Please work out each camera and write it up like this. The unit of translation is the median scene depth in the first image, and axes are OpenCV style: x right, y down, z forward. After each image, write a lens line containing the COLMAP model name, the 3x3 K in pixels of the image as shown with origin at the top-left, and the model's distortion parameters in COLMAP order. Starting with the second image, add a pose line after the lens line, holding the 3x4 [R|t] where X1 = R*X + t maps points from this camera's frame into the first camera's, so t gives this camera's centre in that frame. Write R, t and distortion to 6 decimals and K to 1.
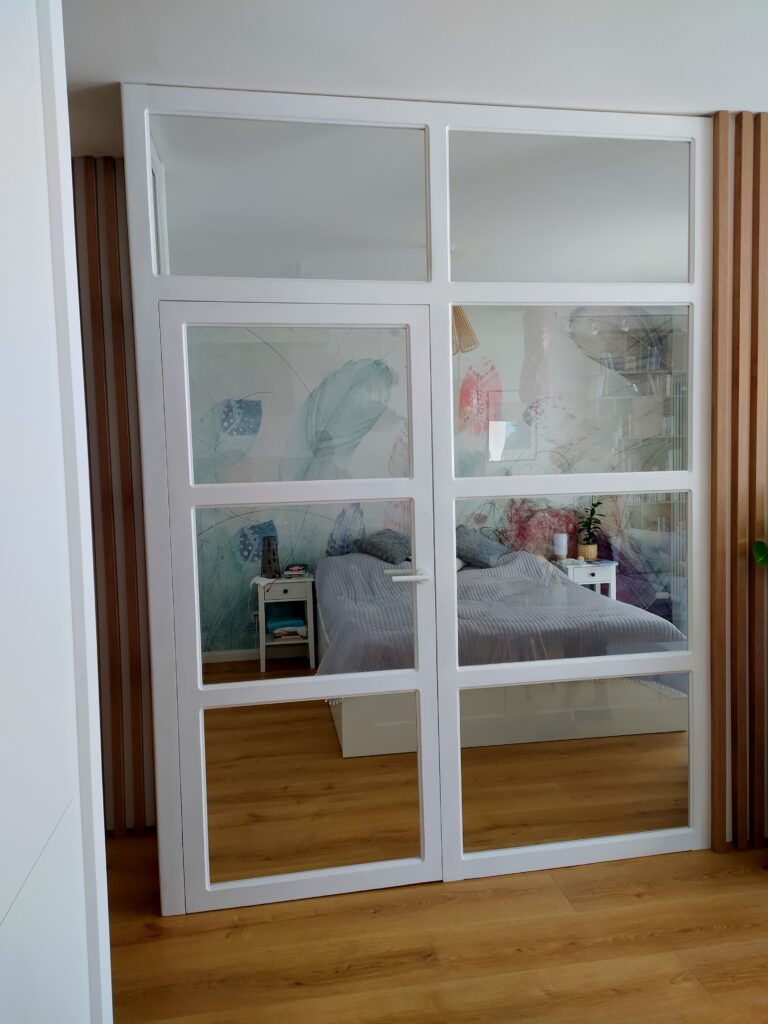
lens RADIAL K [[763.0, 0, 384.0], [0, 763.0, 512.0], [0, 0, 1]] dist [0.143220, -0.124749]
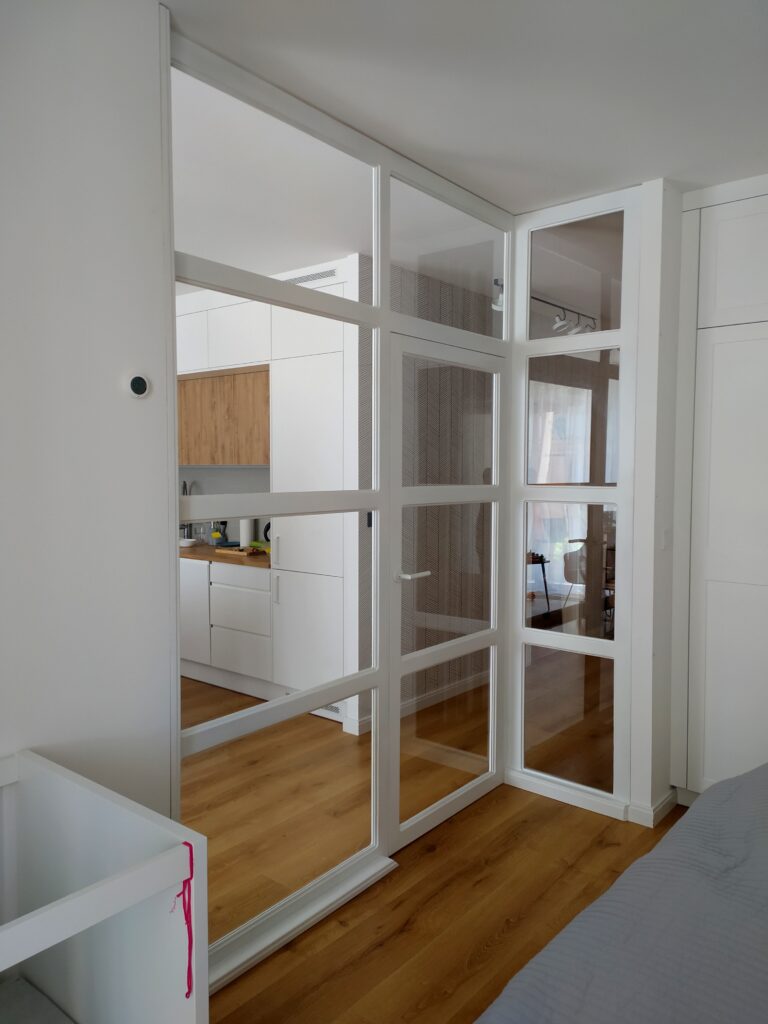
lens RADIAL K [[763.0, 0, 384.0], [0, 763.0, 512.0], [0, 0, 1]] dist [0.143220, -0.124749]
pose [[-0.749319, 0.067459, -0.658764, 0.540209], [-0.024820, 0.991238, 0.129737, -0.106150], [0.661744, 0.113565, -0.741079, 1.244155]]
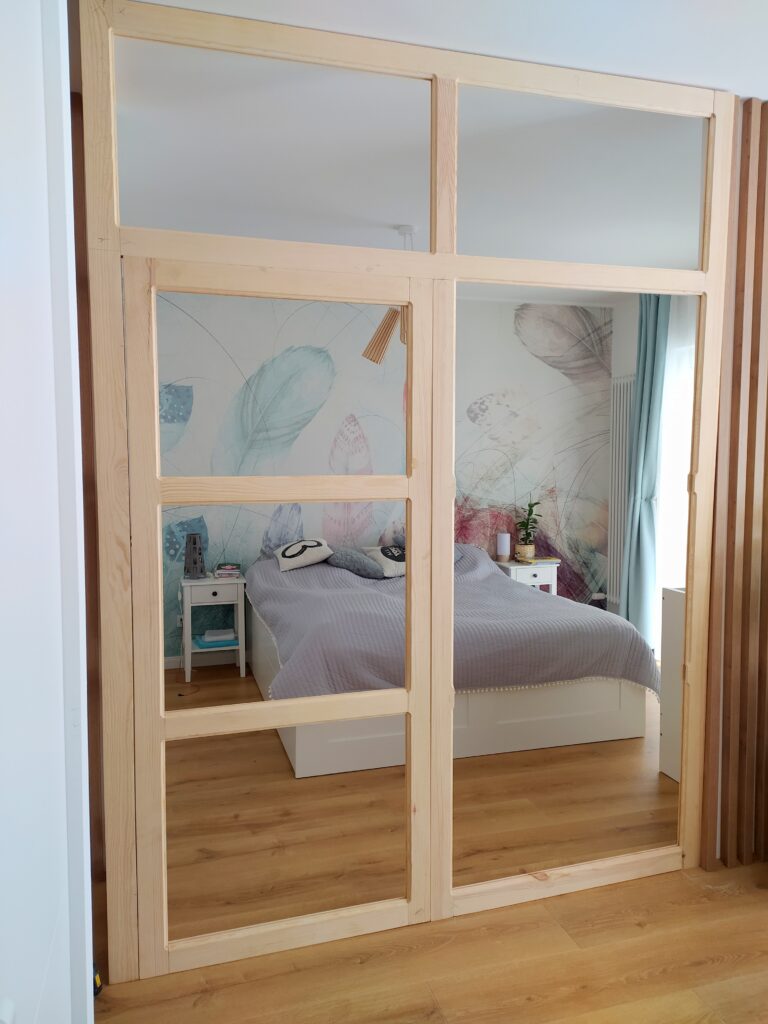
lens RADIAL K [[763.0, 0, 384.0], [0, 763.0, 512.0], [0, 0, 1]] dist [0.143220, -0.124749]
pose [[0.991053, 0.013069, 0.132830, -0.074484], [-0.013749, 0.999897, 0.004204, -0.002281], [-0.132762, -0.005993, 0.991130, 0.077593]]
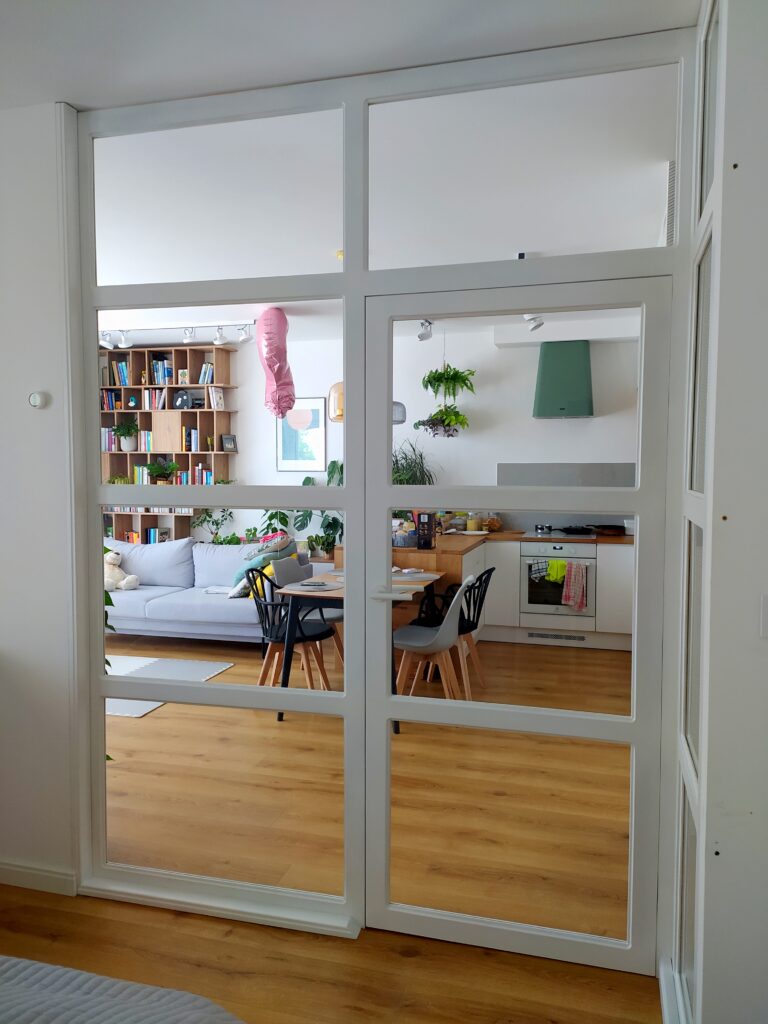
lens RADIAL K [[763.0, 0, 384.0], [0, 763.0, 512.0], [0, 0, 1]] dist [0.143220, -0.124749]
pose [[-0.902883, 0.002620, 0.429878, -0.240726], [0.052786, 0.993090, 0.104816, -0.074581], [-0.426632, 0.117328, -0.896783, 1.248921]]
